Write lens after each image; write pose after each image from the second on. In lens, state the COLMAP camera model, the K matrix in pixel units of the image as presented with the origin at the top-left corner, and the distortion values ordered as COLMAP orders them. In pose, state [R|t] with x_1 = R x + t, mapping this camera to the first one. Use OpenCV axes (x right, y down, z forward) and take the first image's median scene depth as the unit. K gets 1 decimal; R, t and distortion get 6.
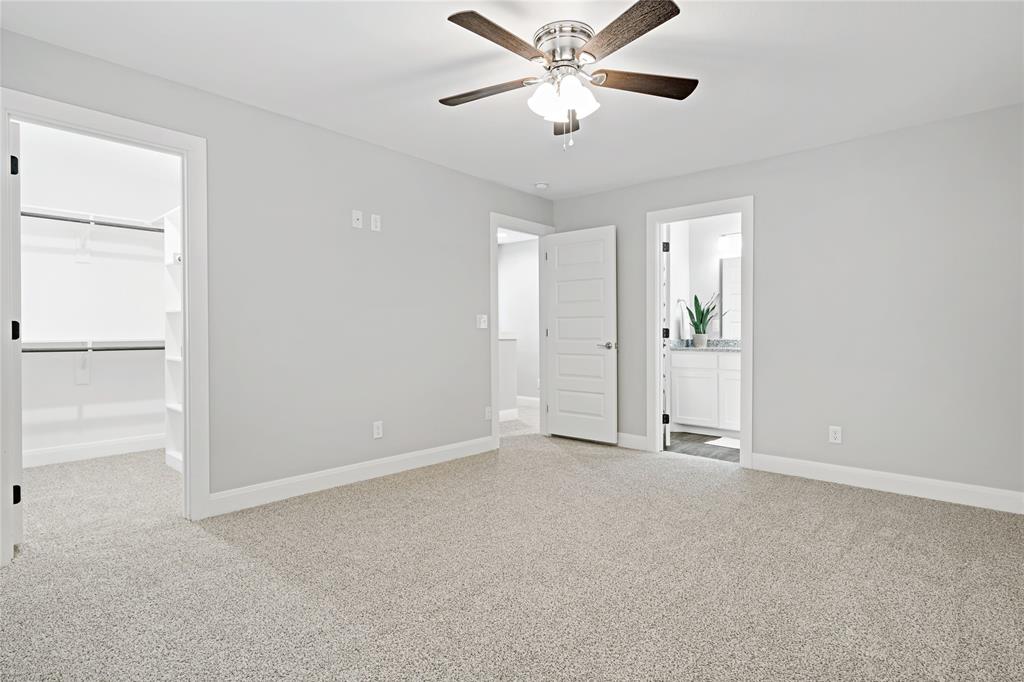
lens RADIAL K [[522.7, 0, 512.0], [0, 522.7, 341.0], [0, 0, 1]] dist [0.009258, 0.000334]
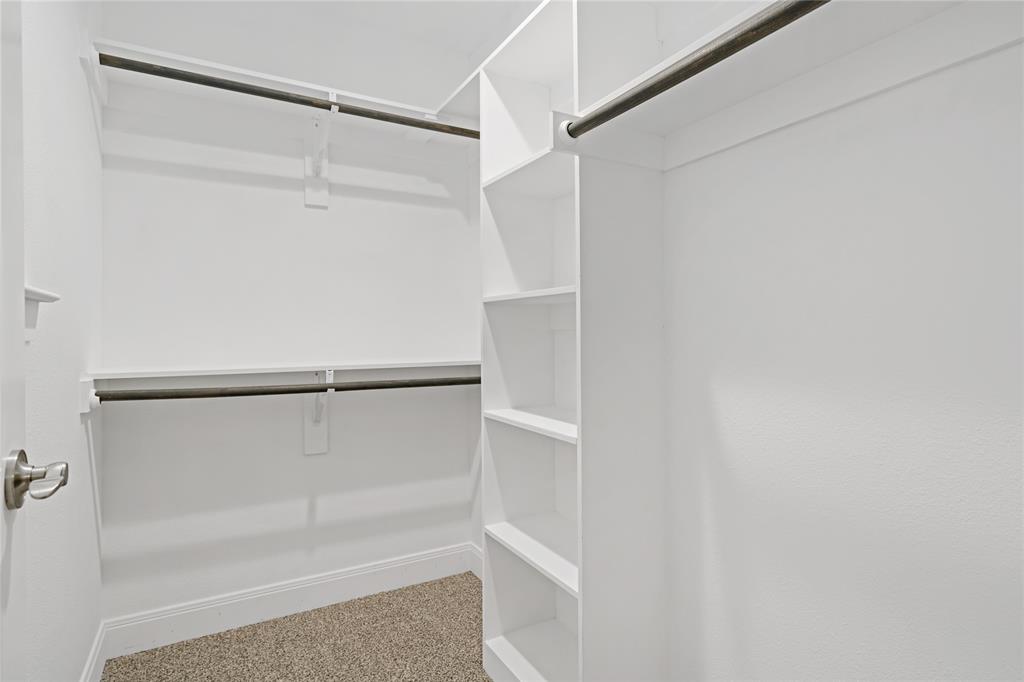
lens RADIAL K [[522.7, 0, 512.0], [0, 522.7, 341.0], [0, 0, 1]] dist [0.009258, 0.000334]
pose [[0.952682, -0.001969, -0.303963, -0.498843], [0.001983, 0.999998, -0.000263, -0.023305], [0.303963, -0.000352, 0.952684, 0.596646]]
